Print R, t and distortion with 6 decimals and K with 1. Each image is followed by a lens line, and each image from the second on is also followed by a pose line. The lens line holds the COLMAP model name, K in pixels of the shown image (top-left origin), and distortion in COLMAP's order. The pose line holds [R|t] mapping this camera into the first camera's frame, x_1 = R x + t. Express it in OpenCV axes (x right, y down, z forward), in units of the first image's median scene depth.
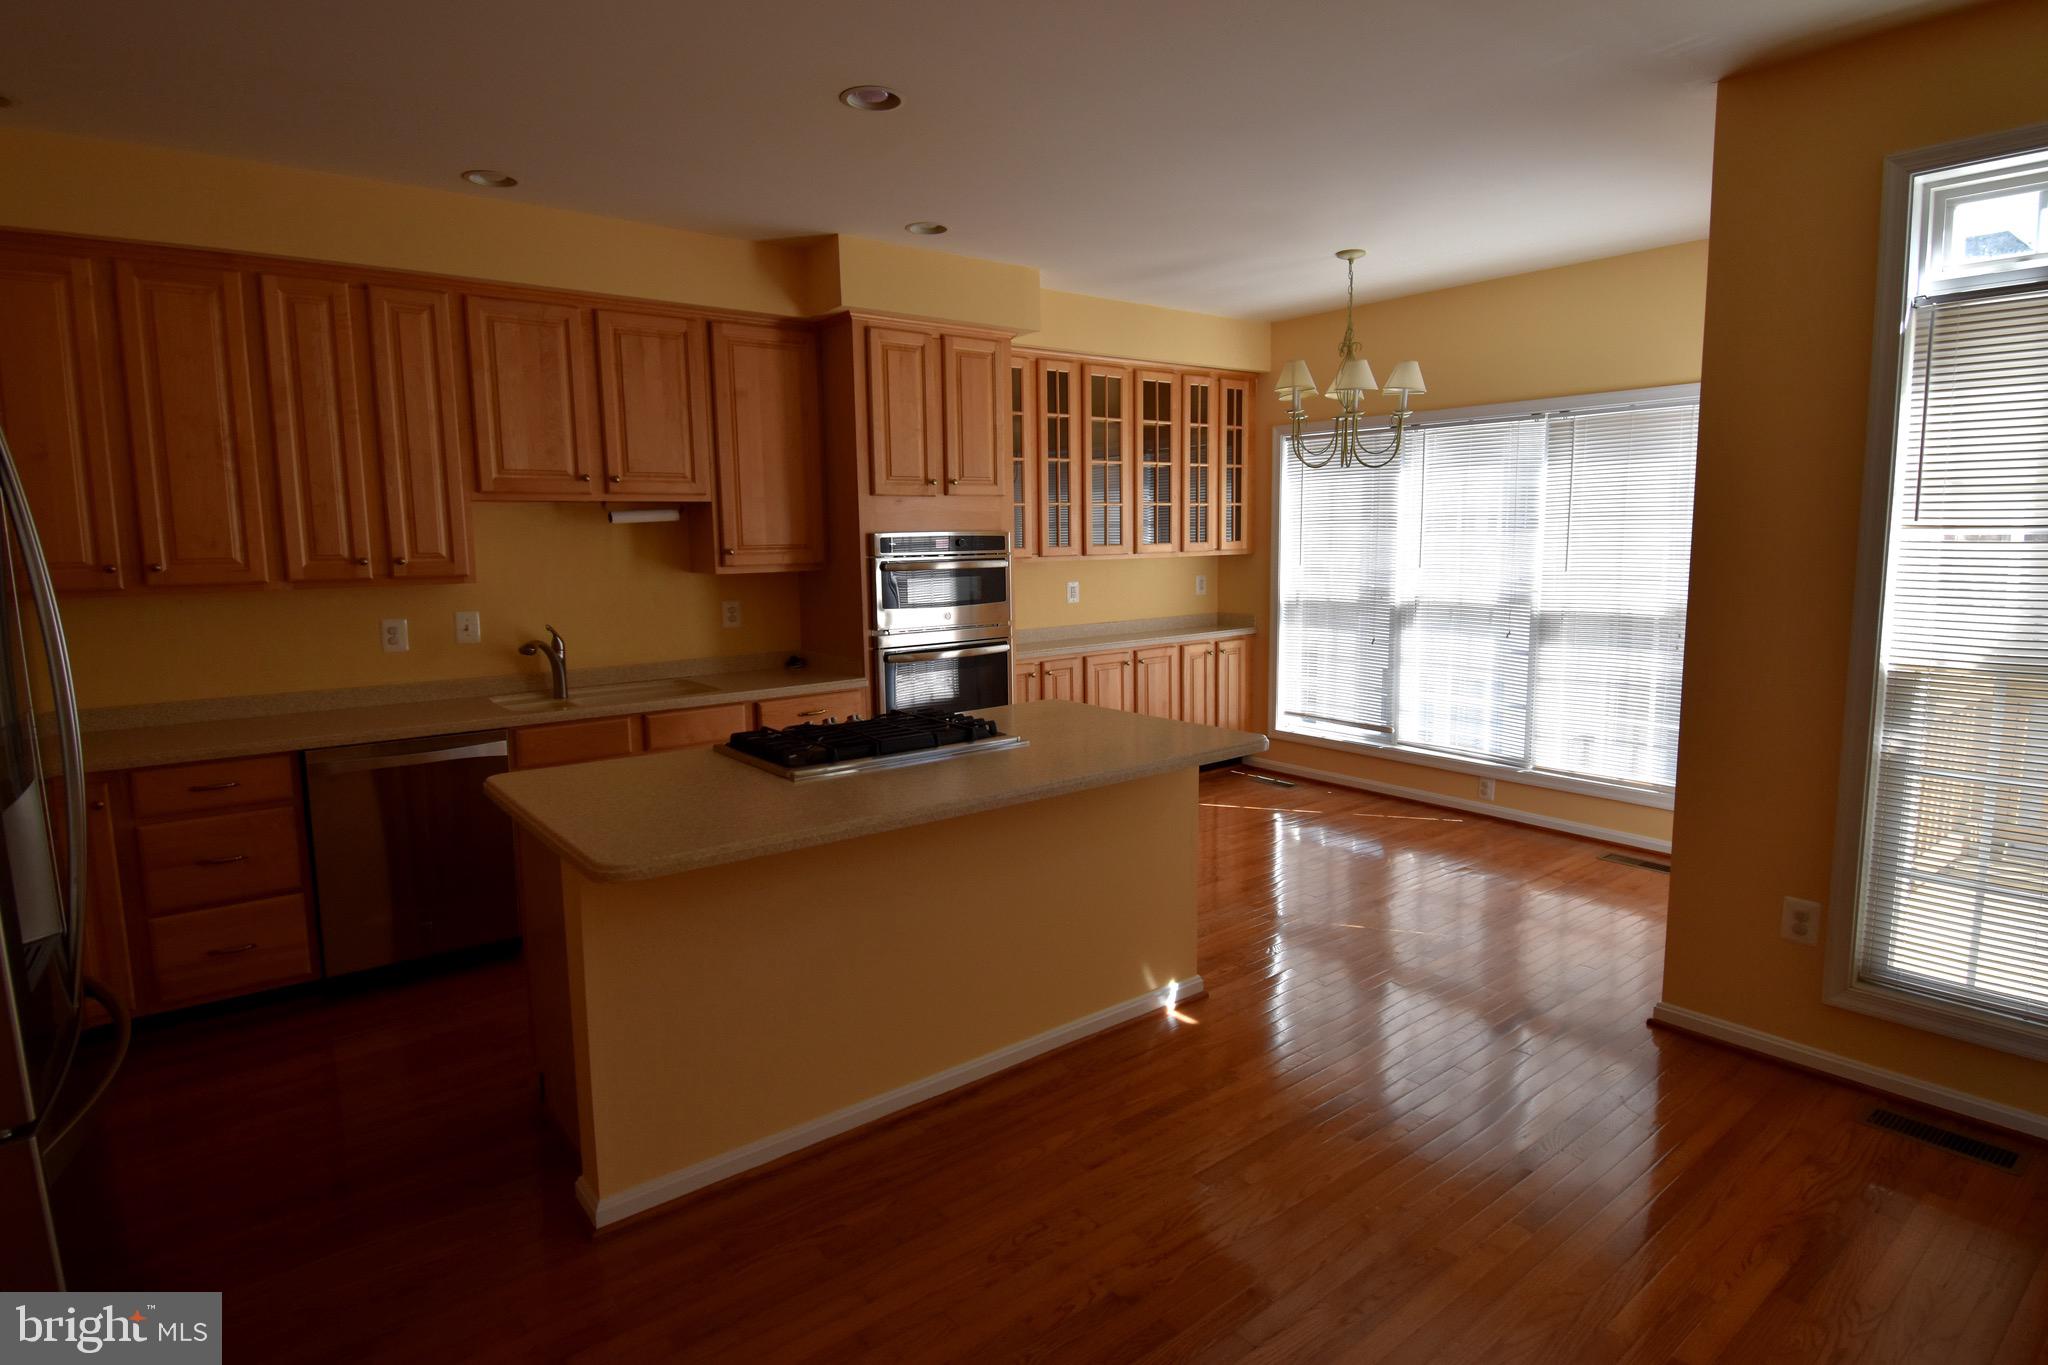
lens RADIAL K [[1069.7, 0, 1030.6], [0, 1069.7, 669.4], [0, 0, 1]] dist [0.009931, -0.017645]
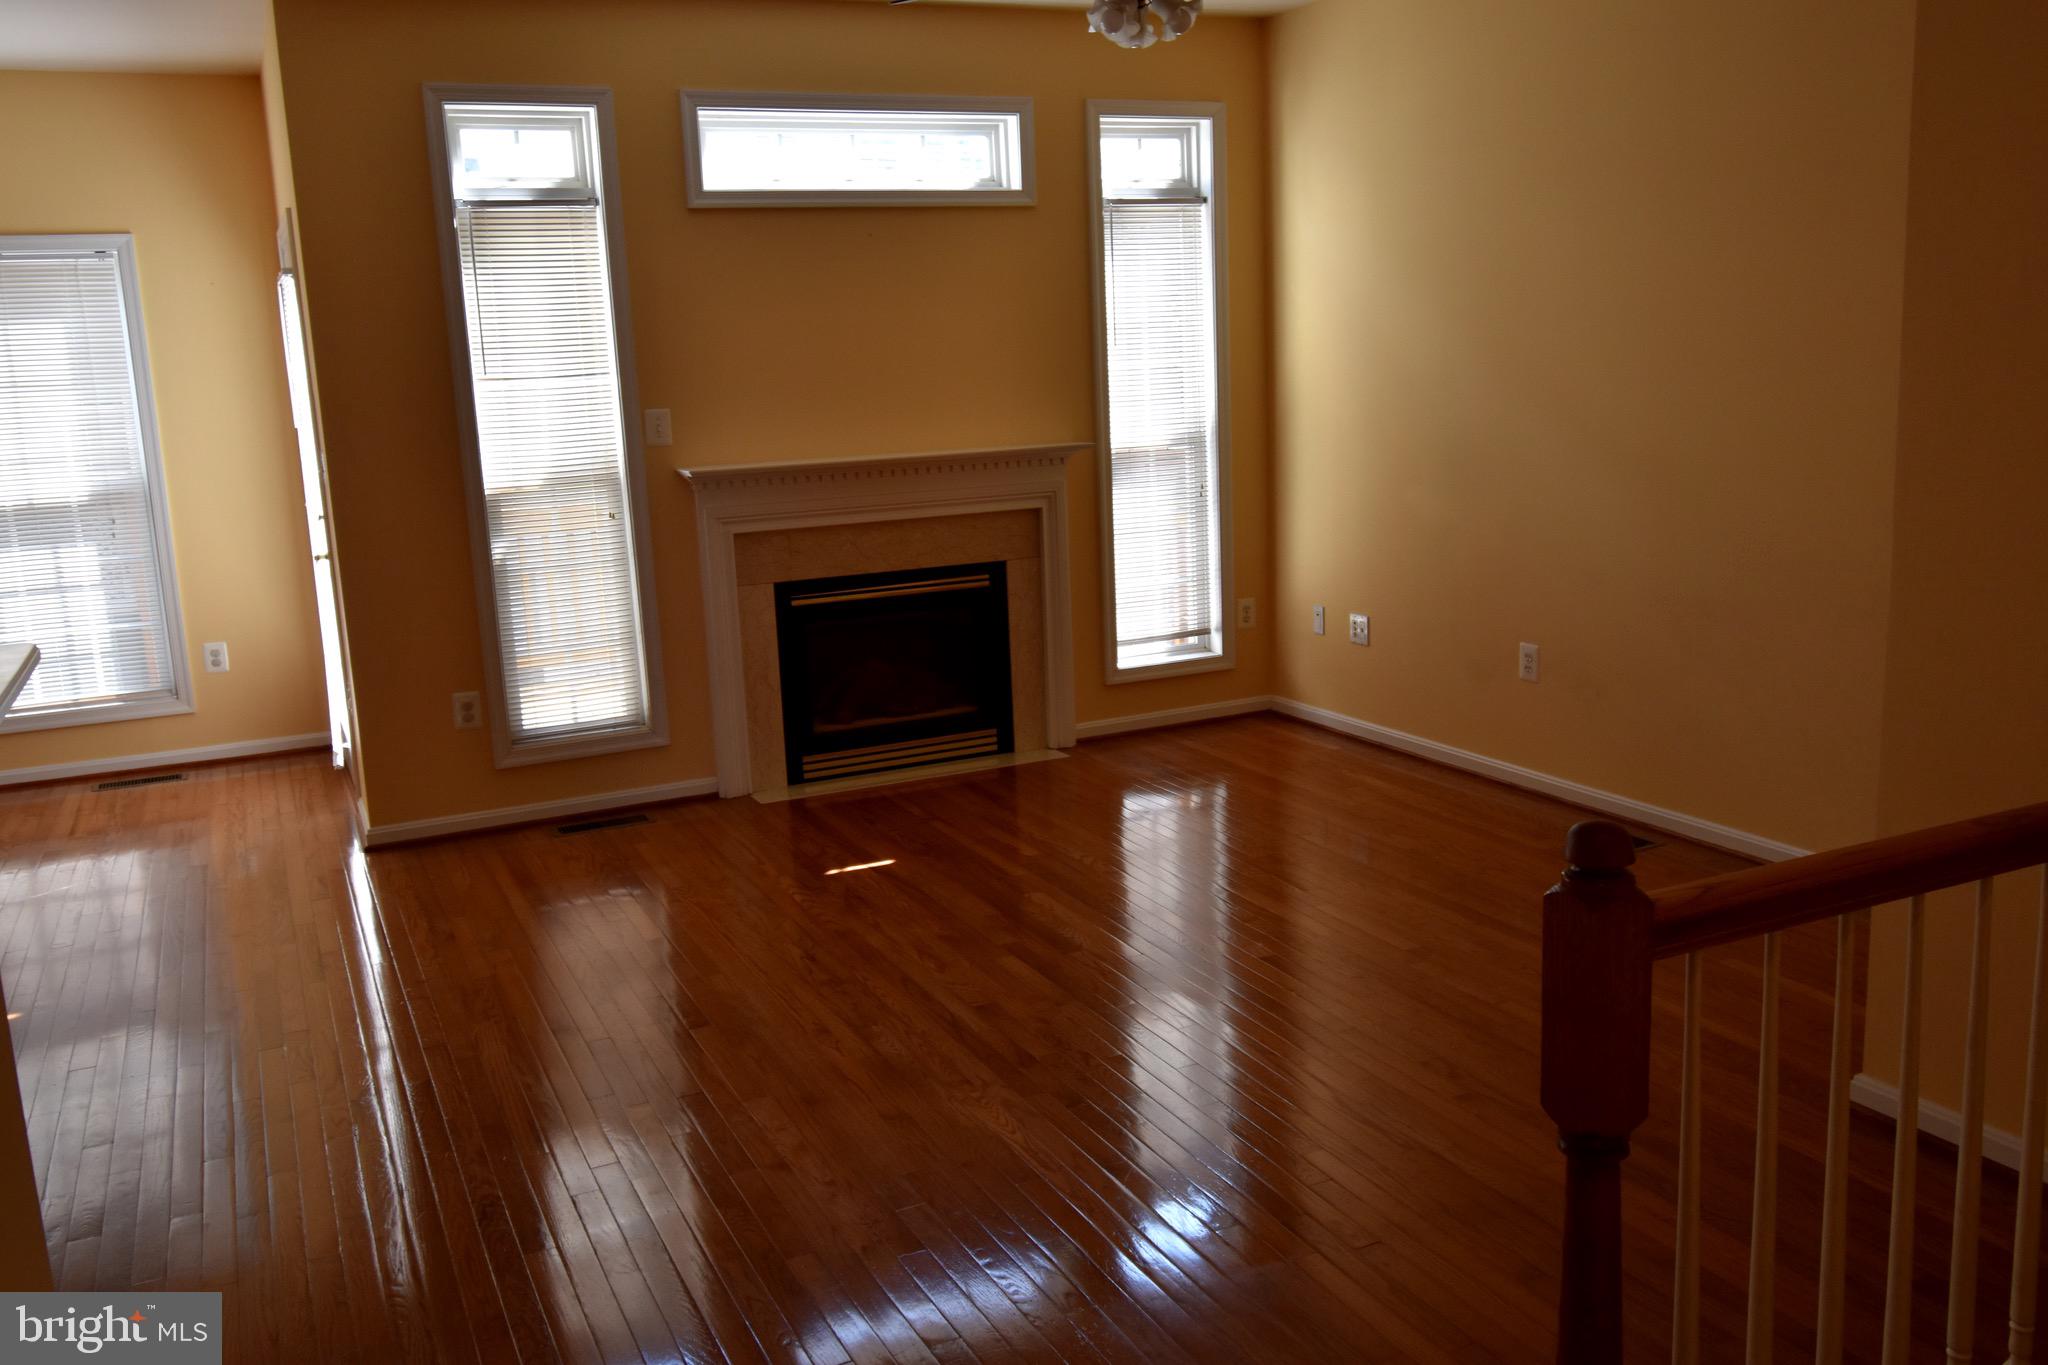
lens RADIAL K [[1716.3, 0, 1025.5], [0, 1716.3, 678.2], [0, 0, 1]] dist [0.009756, 0.000521]
pose [[0.221419, -0.173486, 0.959623, -0.673116], [0.161449, 0.976990, 0.139374, 0.021404], [-0.961721, 0.124071, 0.244333, -0.054549]]
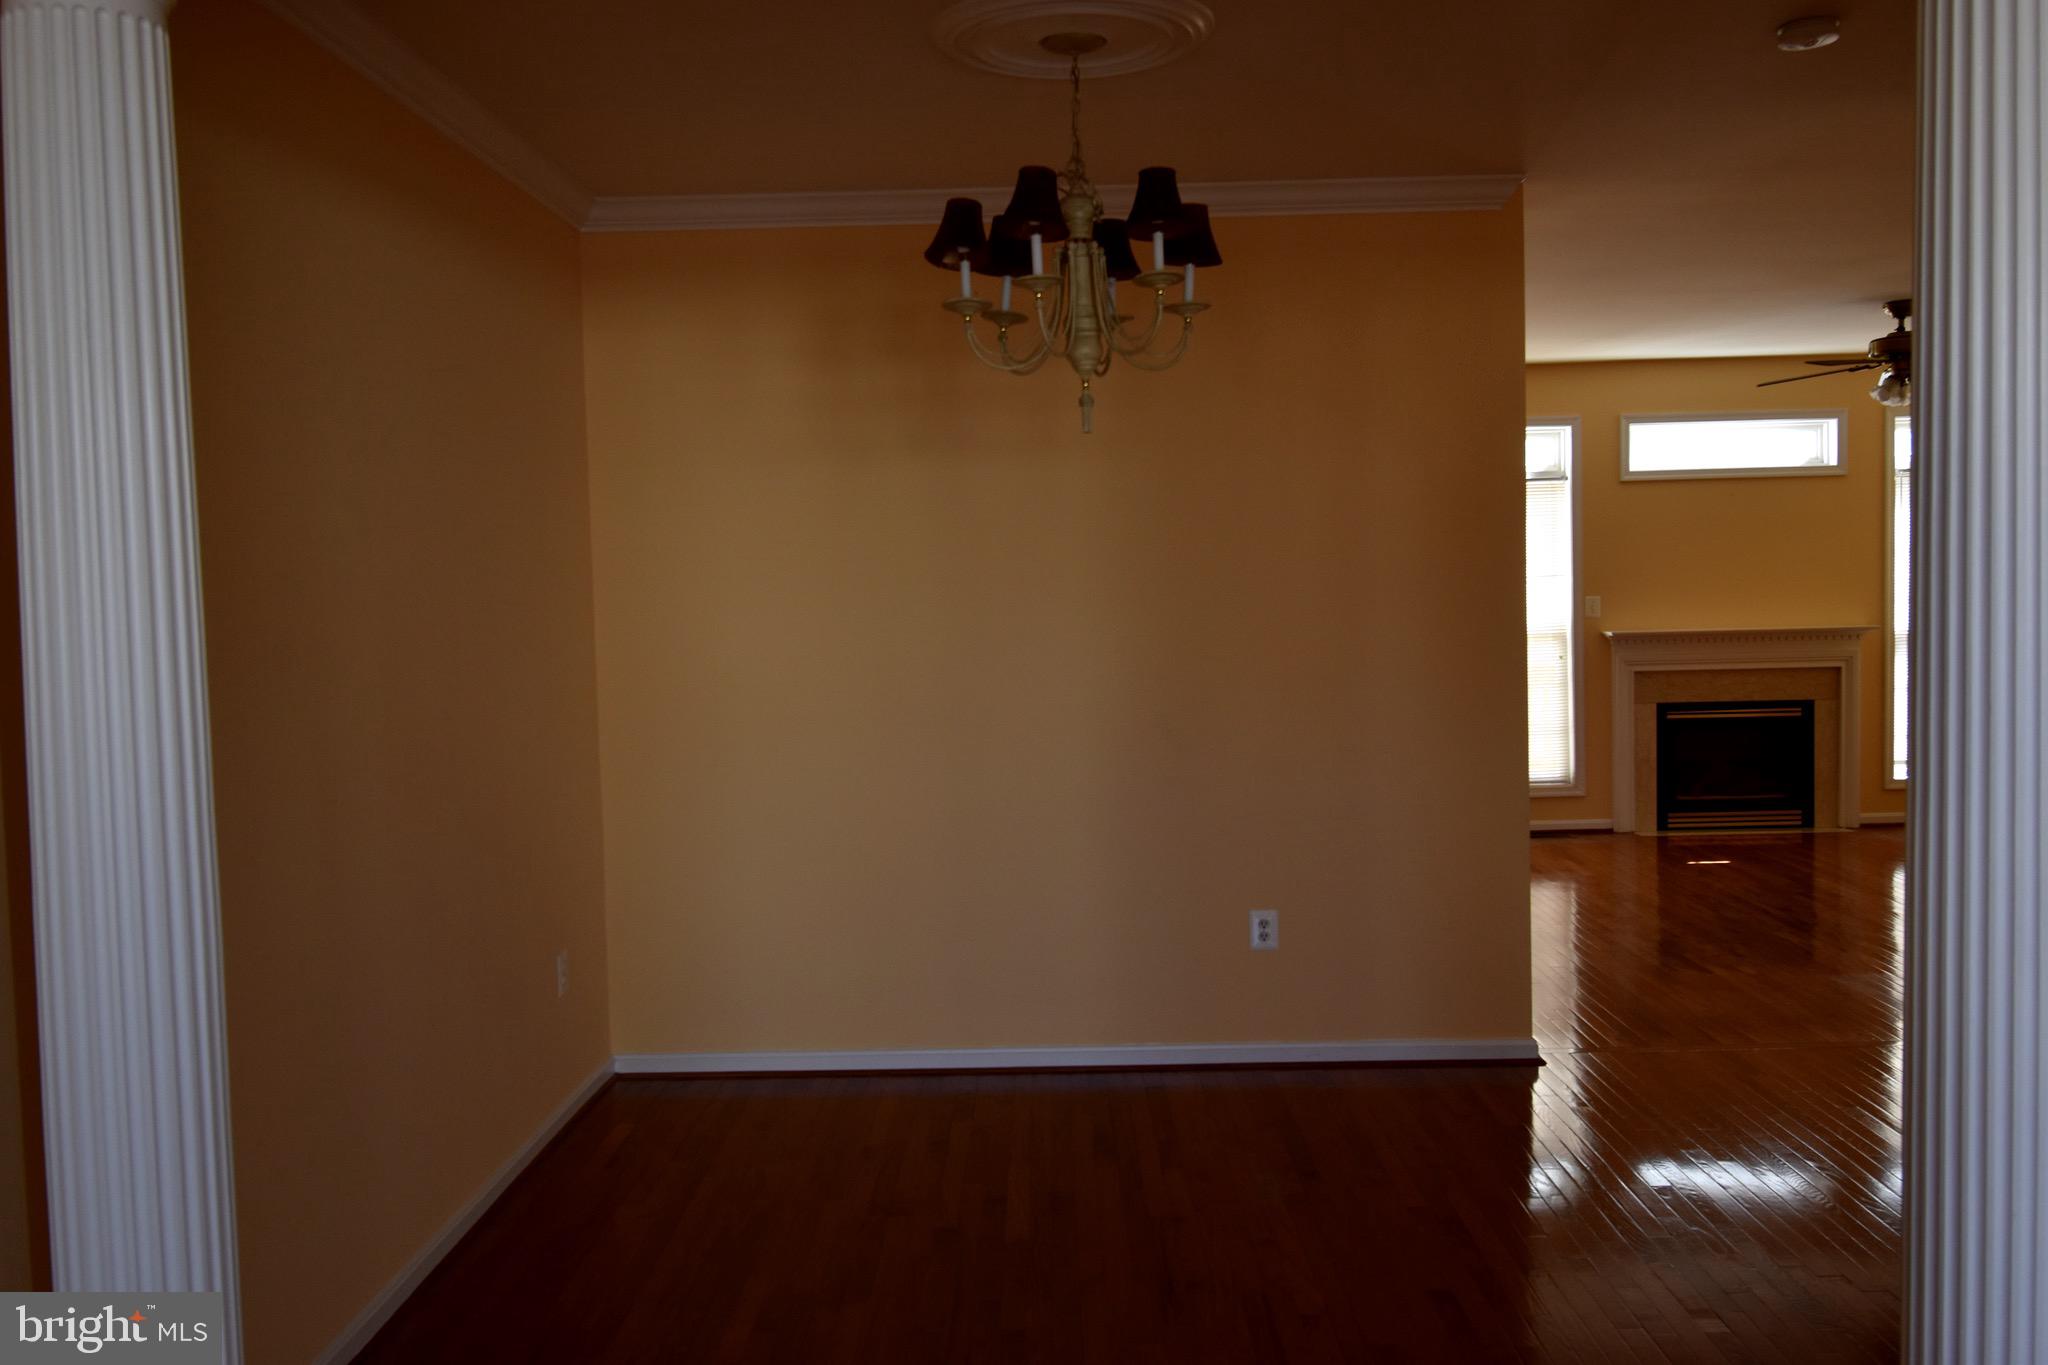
lens RADIAL K [[1716.3, 0, 1051.9], [0, 1716.3, 676.7], [0, 0, 1]] dist [0.009756, 0.000521]
pose [[0.619213, -0.037425, 0.784331, -1.649938], [0.111211, 0.992975, -0.040418, 0.075009], [-0.777308, 0.112254, 0.619024, -0.318076]]
